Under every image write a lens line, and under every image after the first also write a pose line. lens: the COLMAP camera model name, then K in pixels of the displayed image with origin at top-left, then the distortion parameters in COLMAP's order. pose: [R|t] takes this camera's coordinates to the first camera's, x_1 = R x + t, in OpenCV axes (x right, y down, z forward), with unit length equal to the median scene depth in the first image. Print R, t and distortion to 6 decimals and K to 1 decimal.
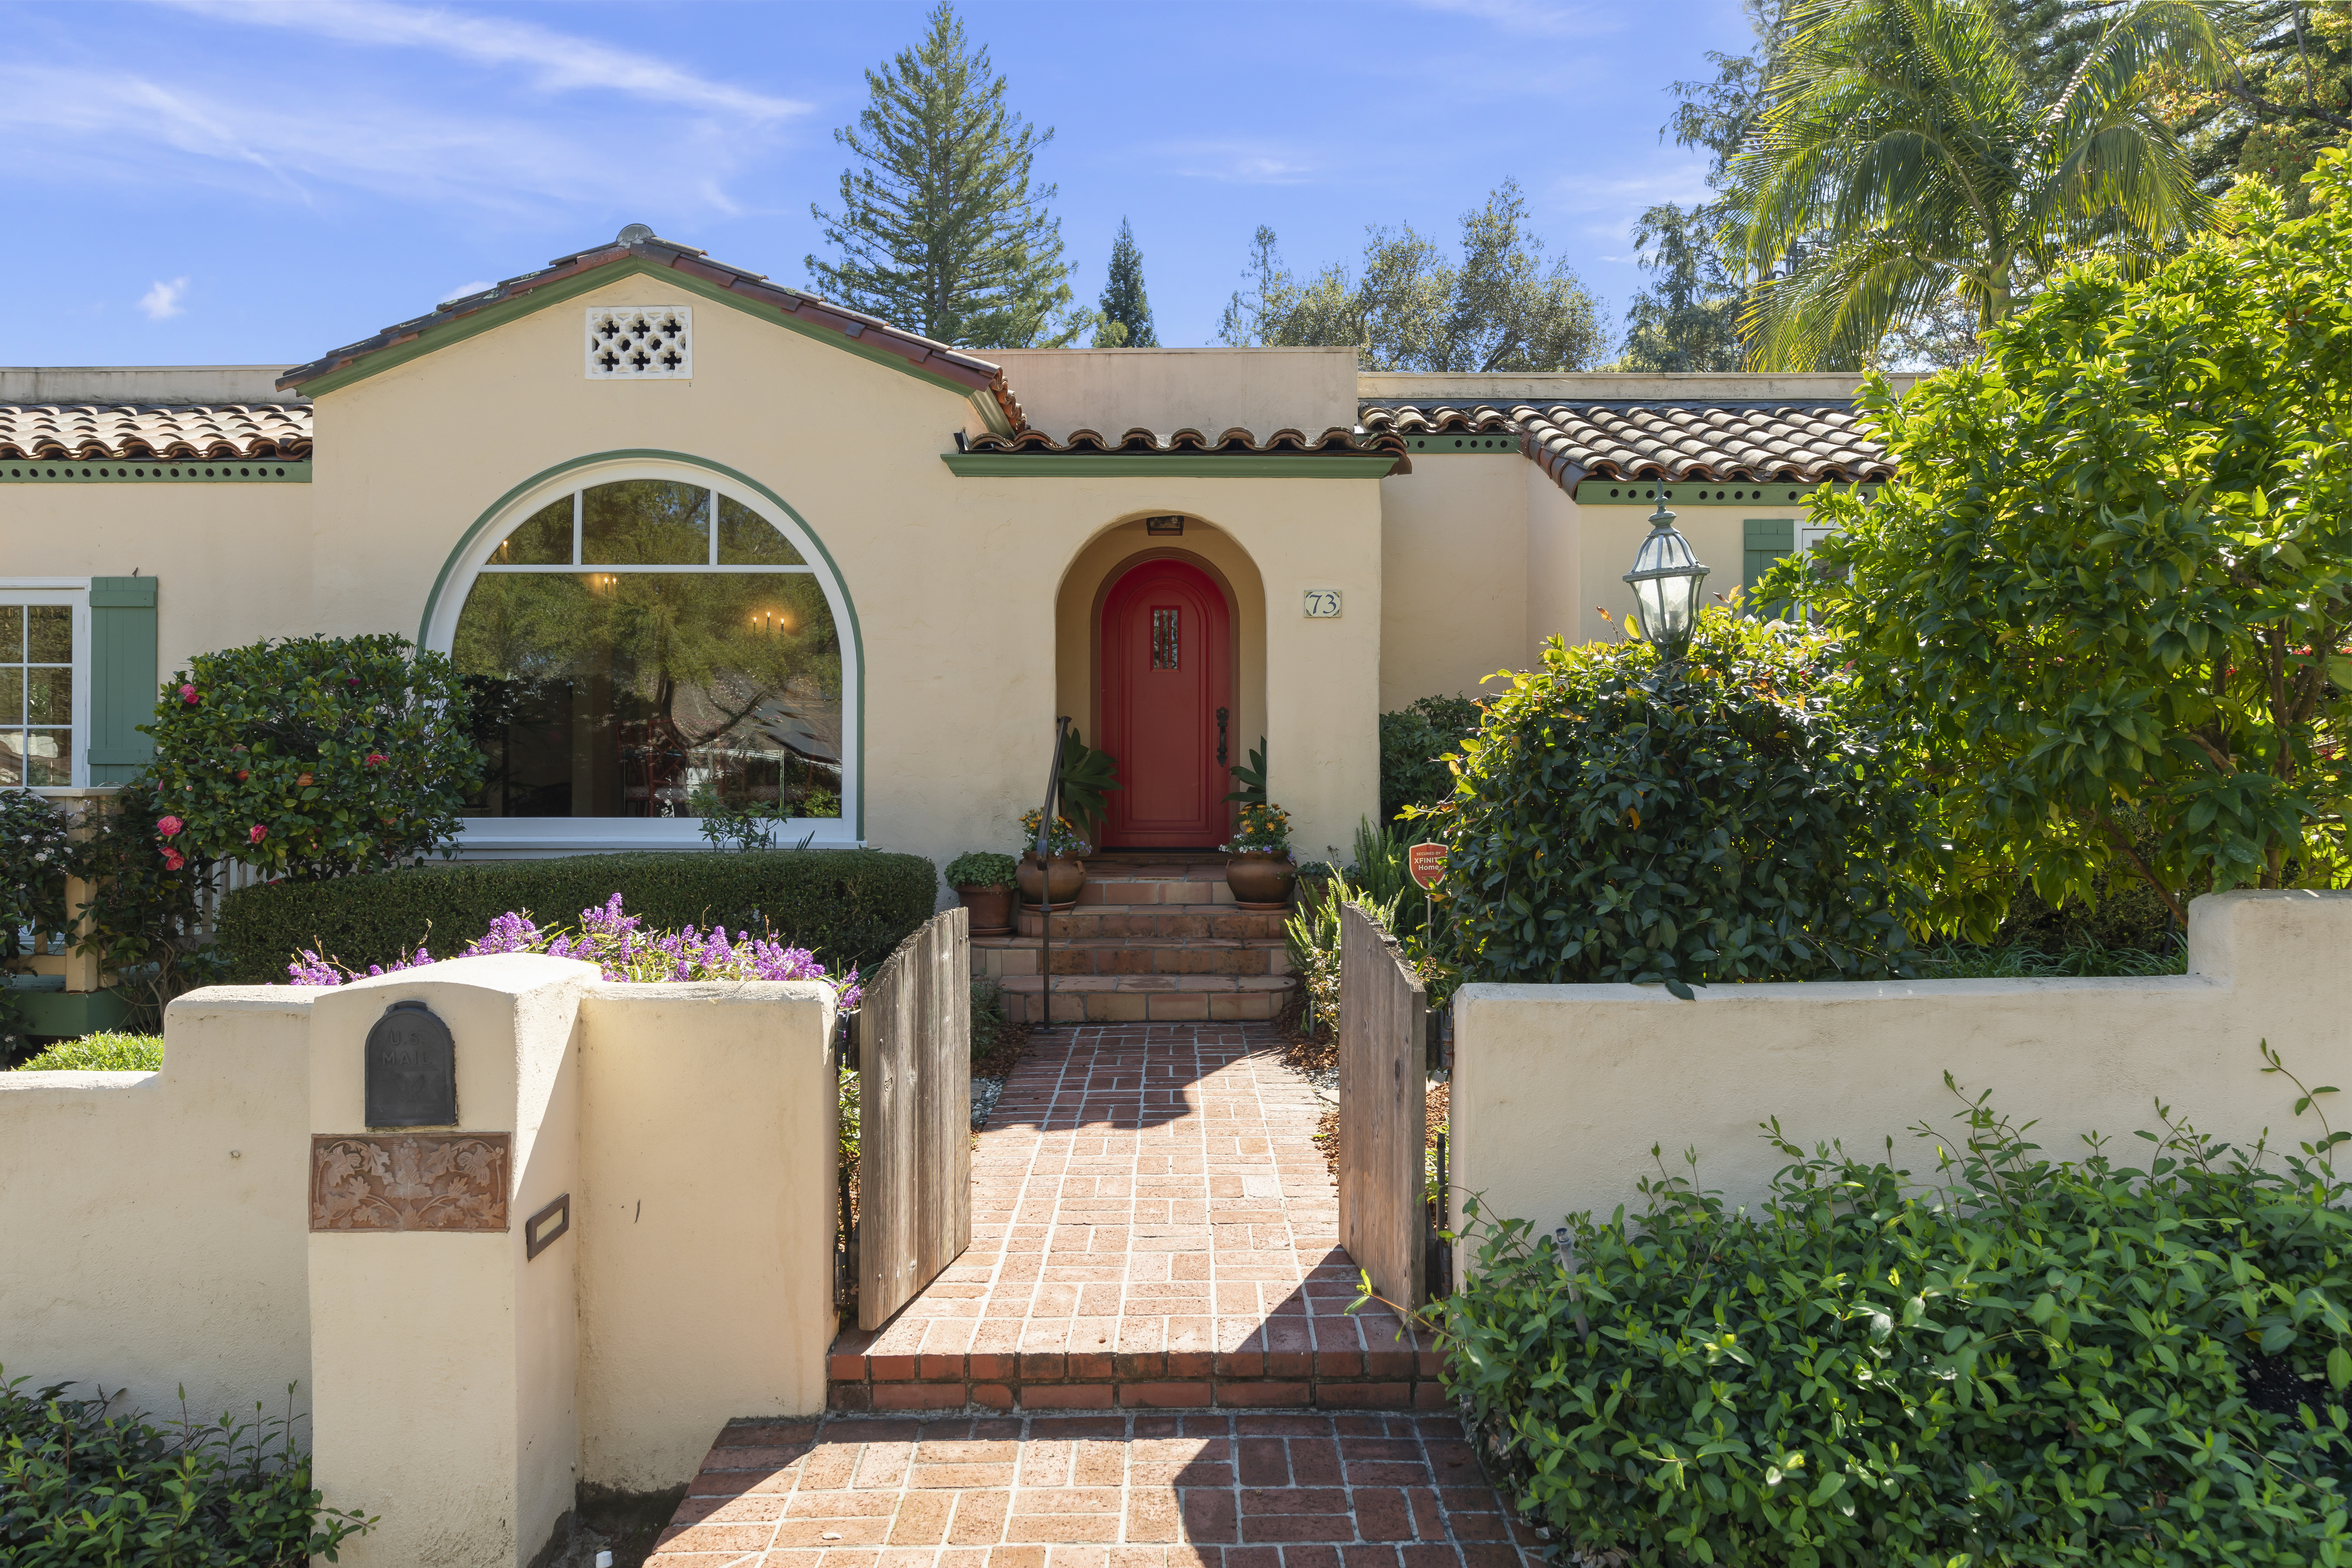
lens RADIAL K [[1541.4, 0, 1176.7], [0, 1541.4, 775.5], [0, 0, 1]] dist [0.006206, -0.004898]
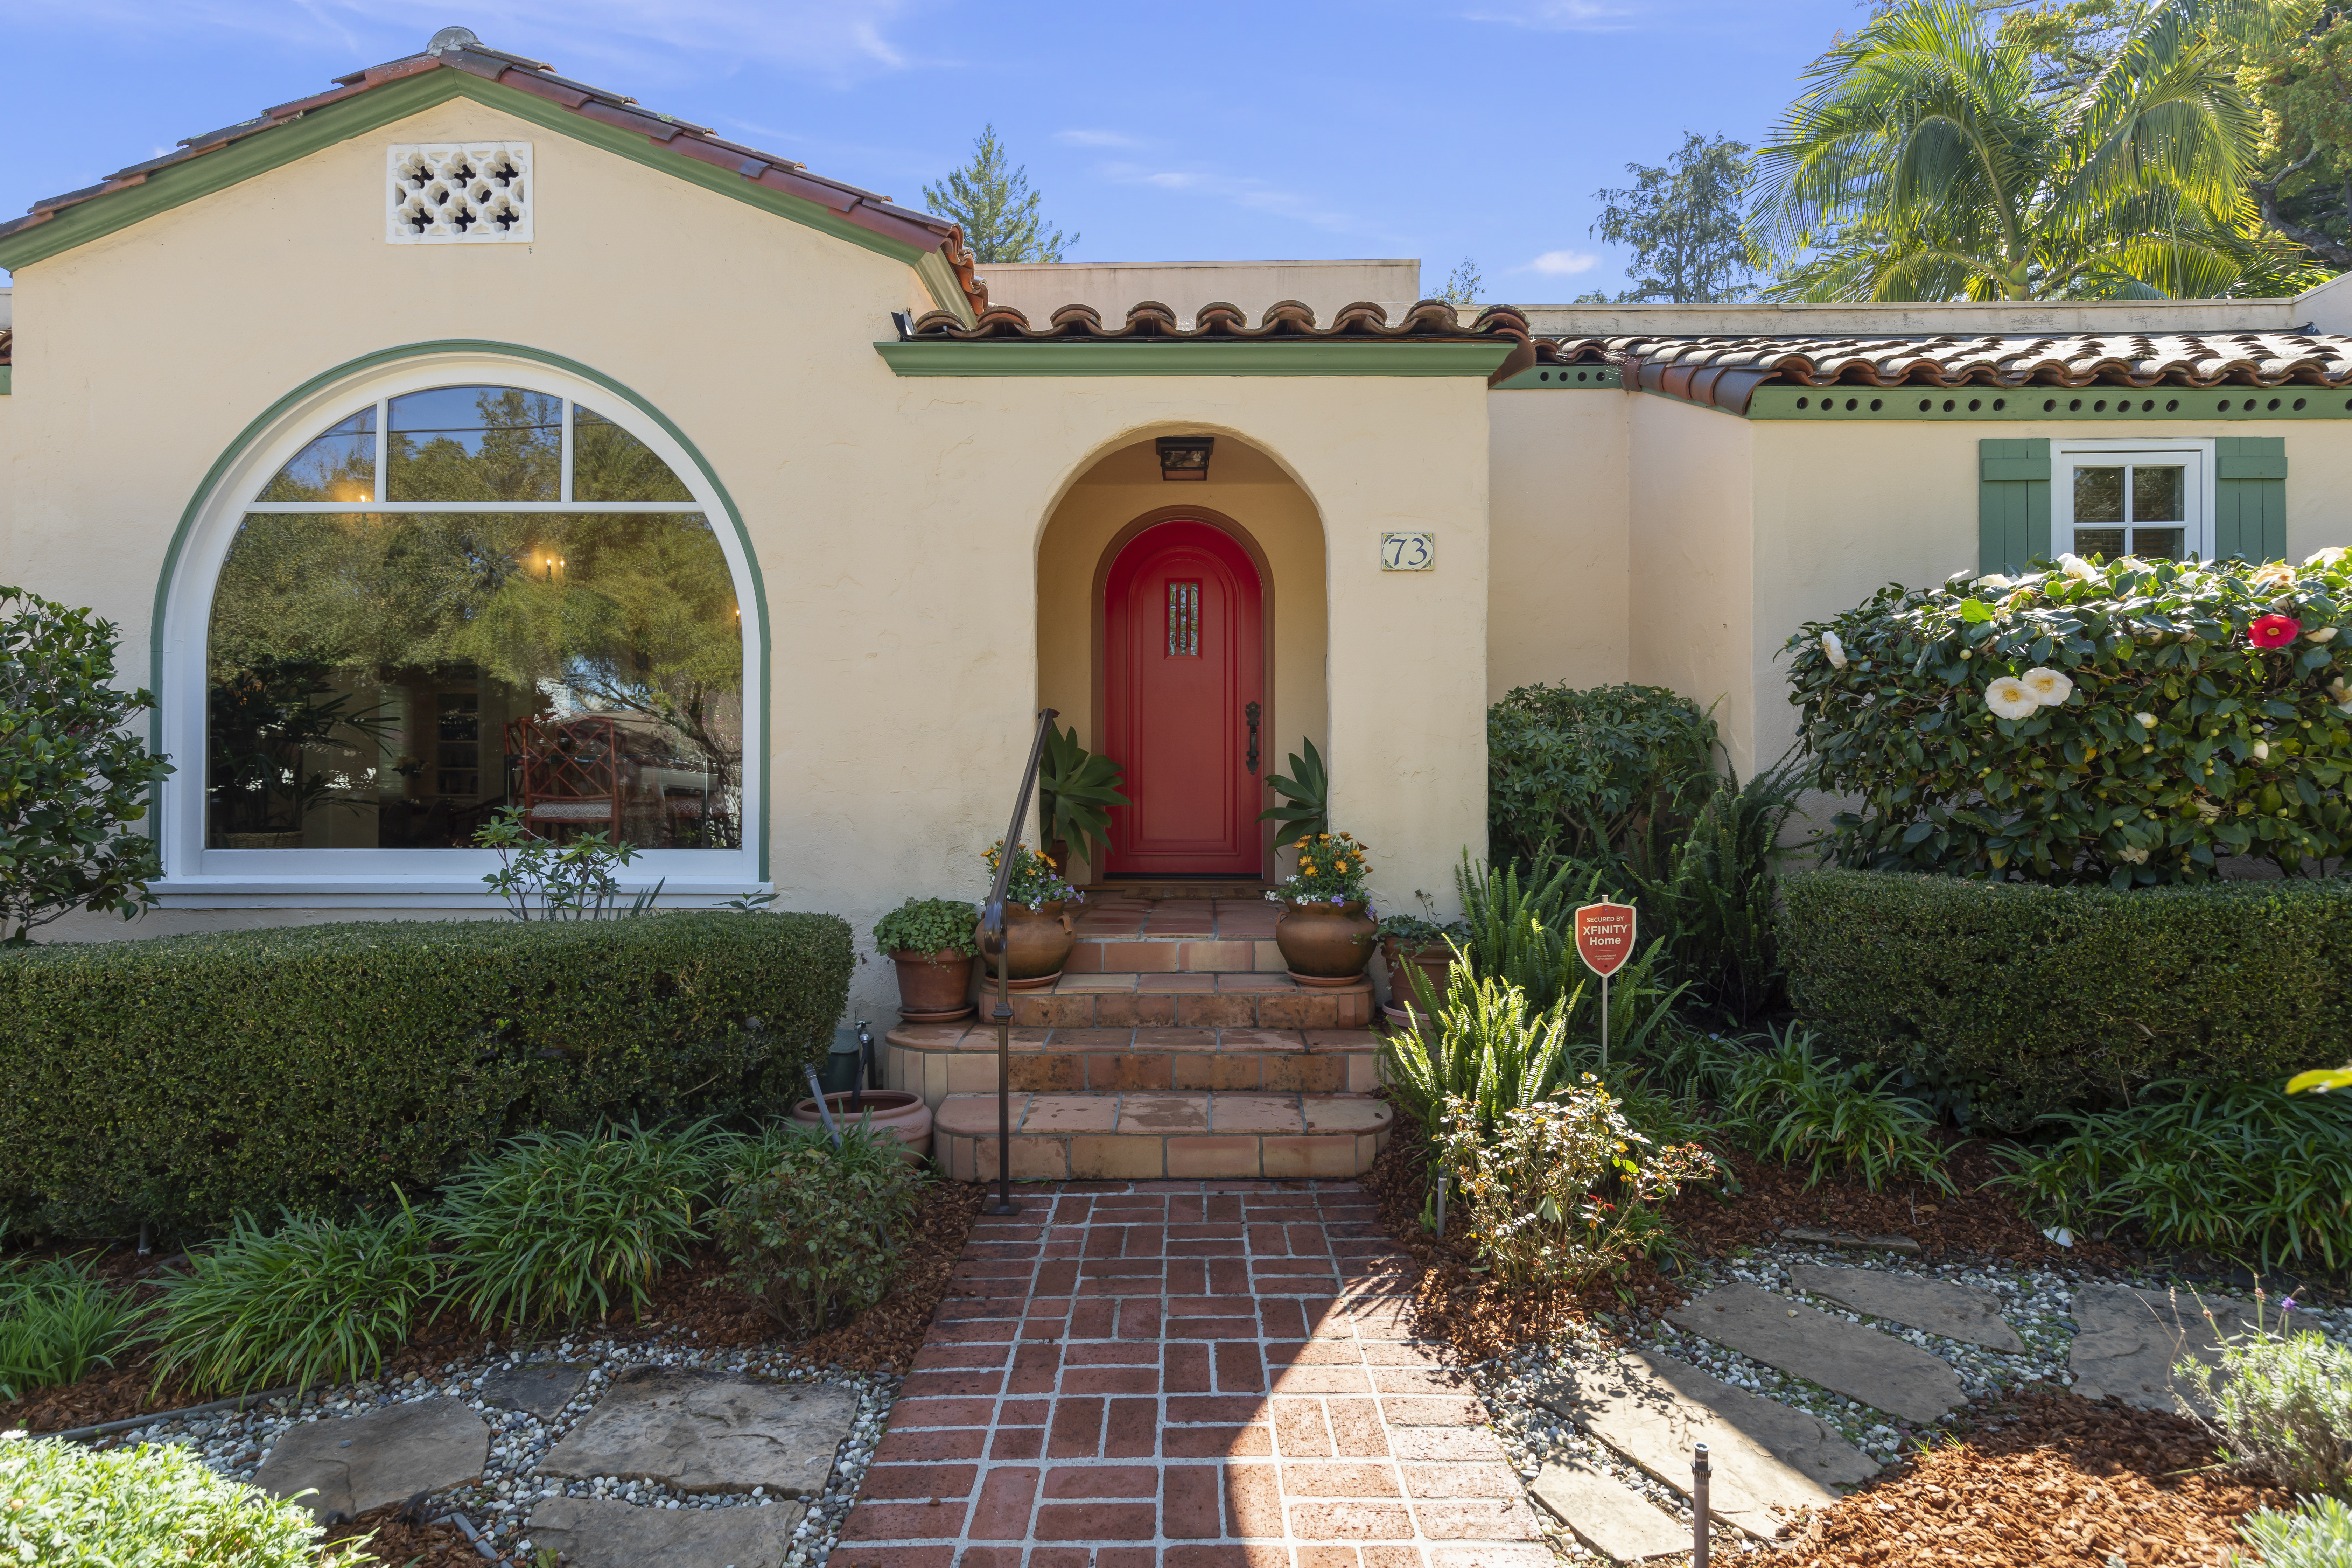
lens RADIAL K [[1159.4, 0, 1179.7], [0, 1159.4, 780.2], [0, 0, 1]] dist [0.002561, 0.000208]
pose [[1.000000, -0.000412, 0.000834, -0.011427], [0.000404, 0.999956, 0.009395, -0.010089], [-0.000838, -0.009395, 0.999956, 0.451899]]
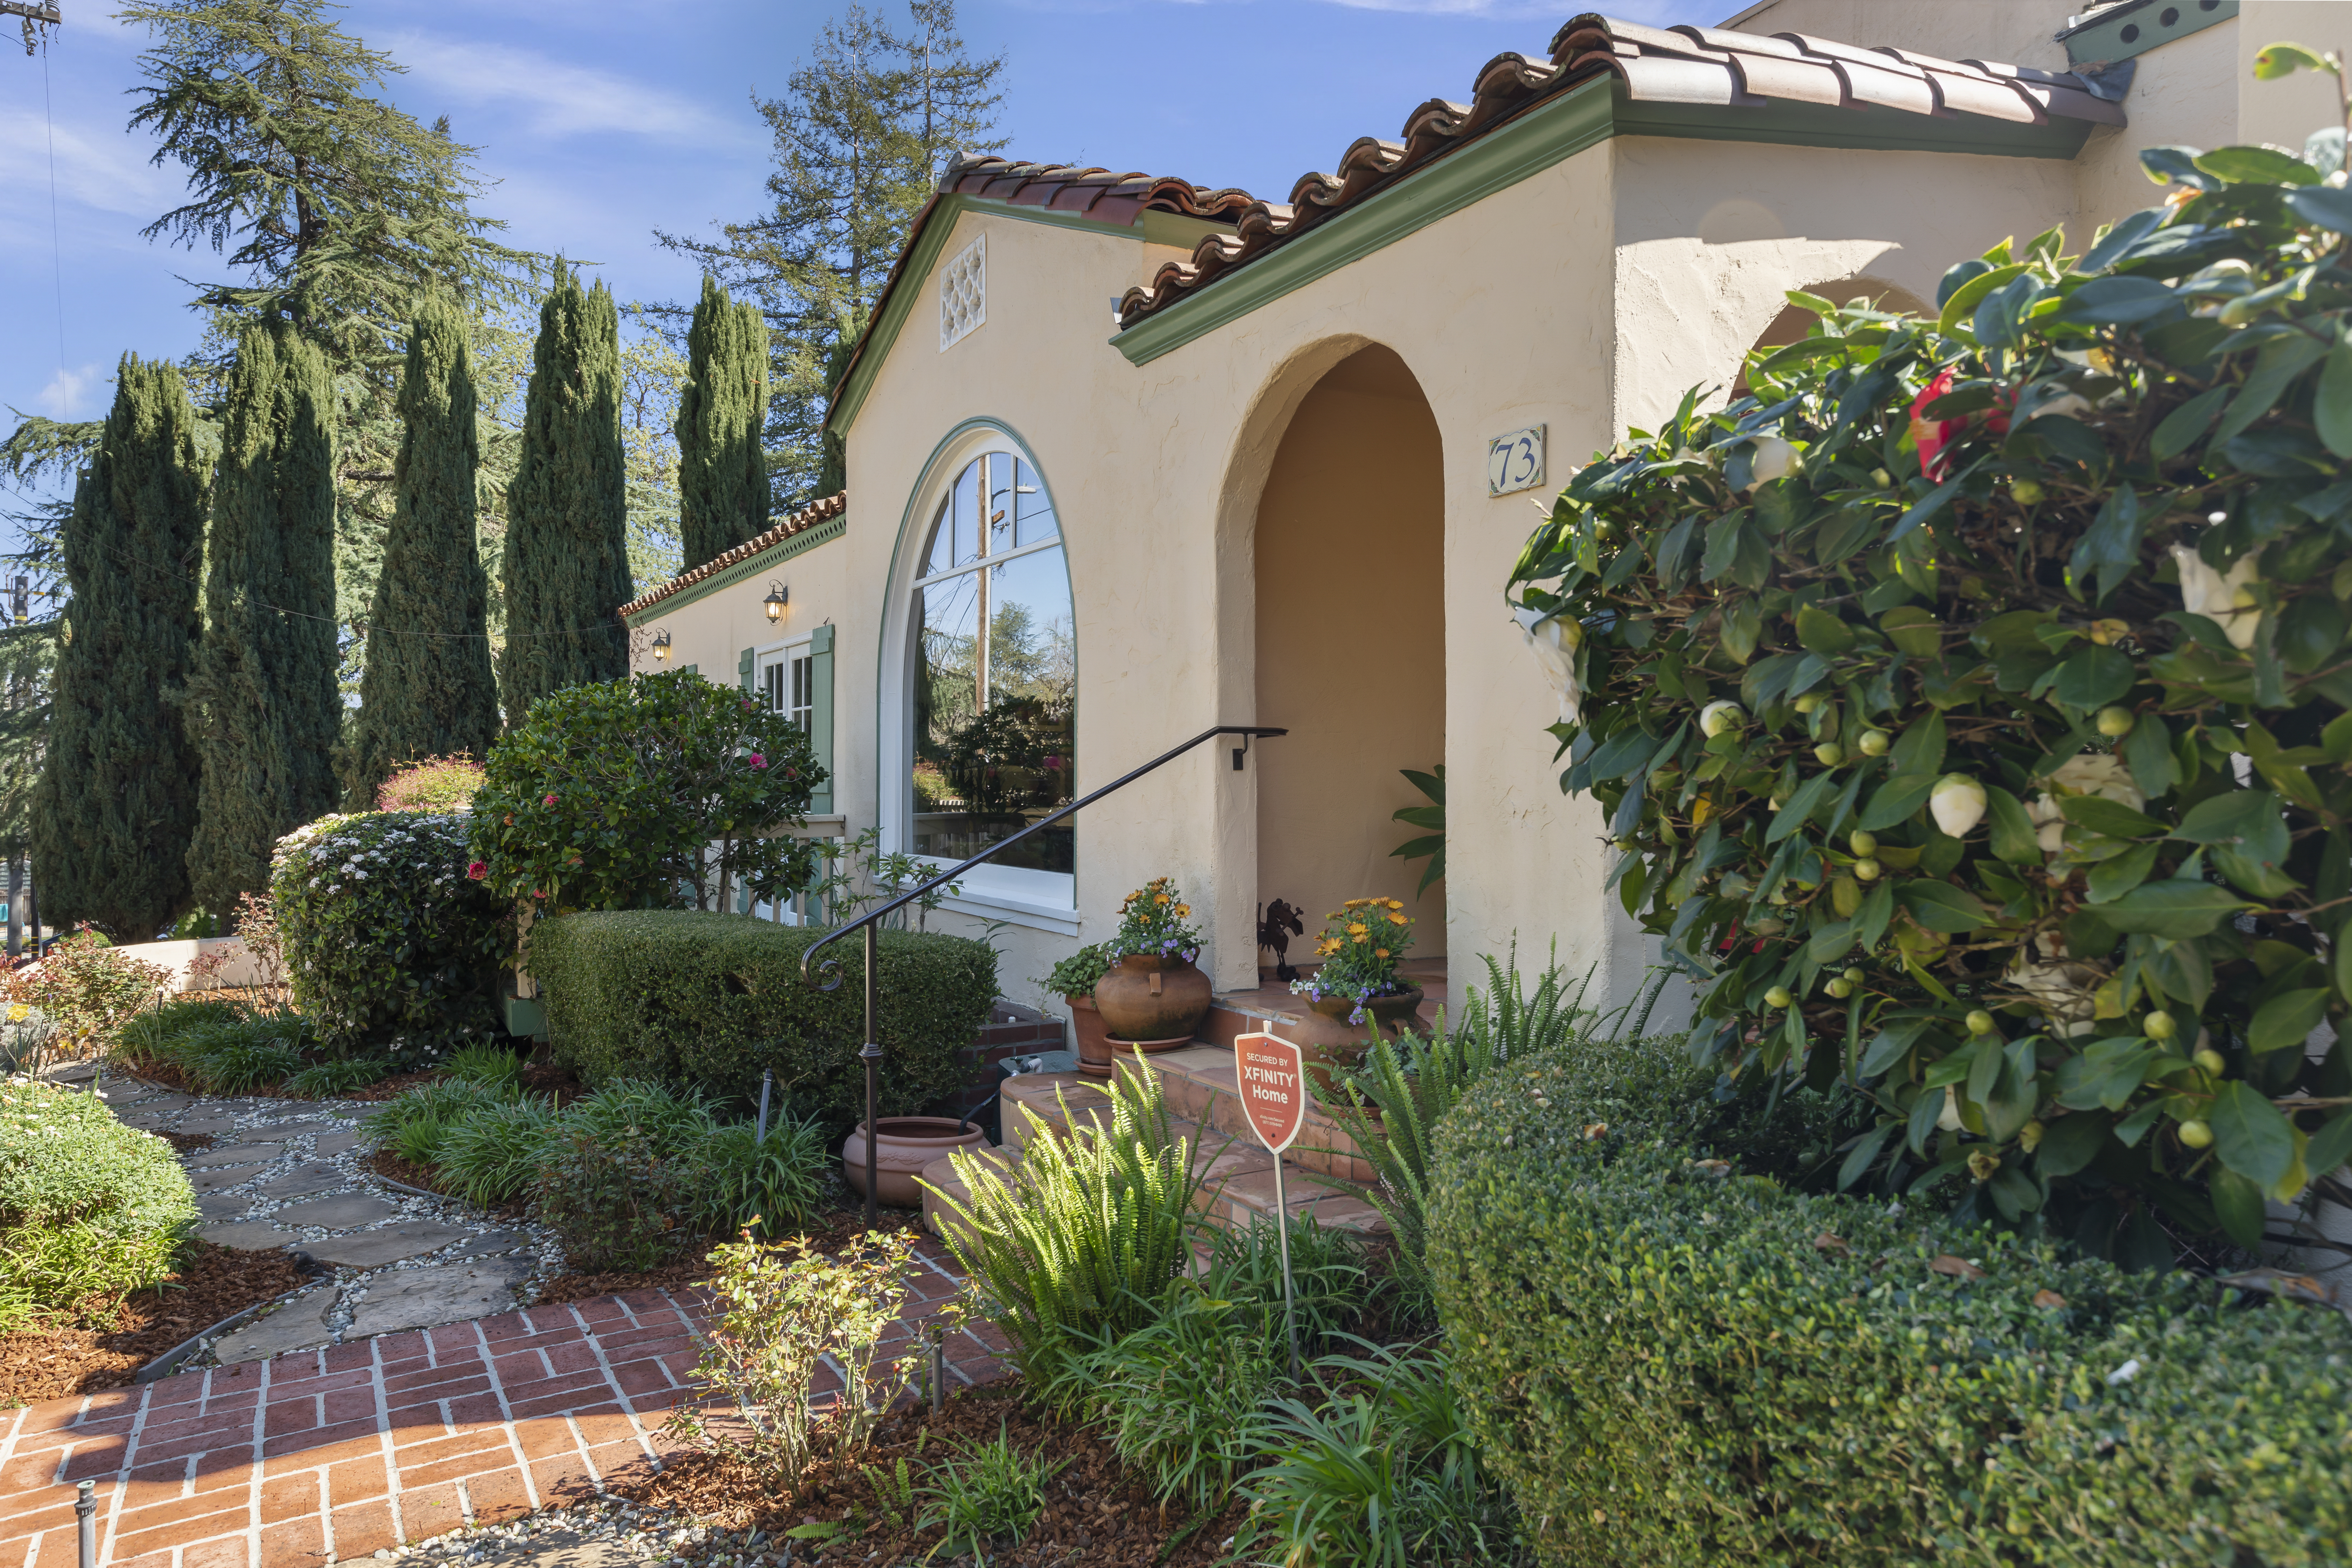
lens RADIAL K [[1541.4, 0, 1191.0], [0, 1541.4, 782.7], [0, 0, 1]] dist [0.006206, -0.004898]
pose [[0.518869, 0.000625, -0.854854, 0.423618], [-0.007016, 0.999969, -0.003527, -0.015359], [0.854825, 0.007828, 0.518857, 0.677508]]
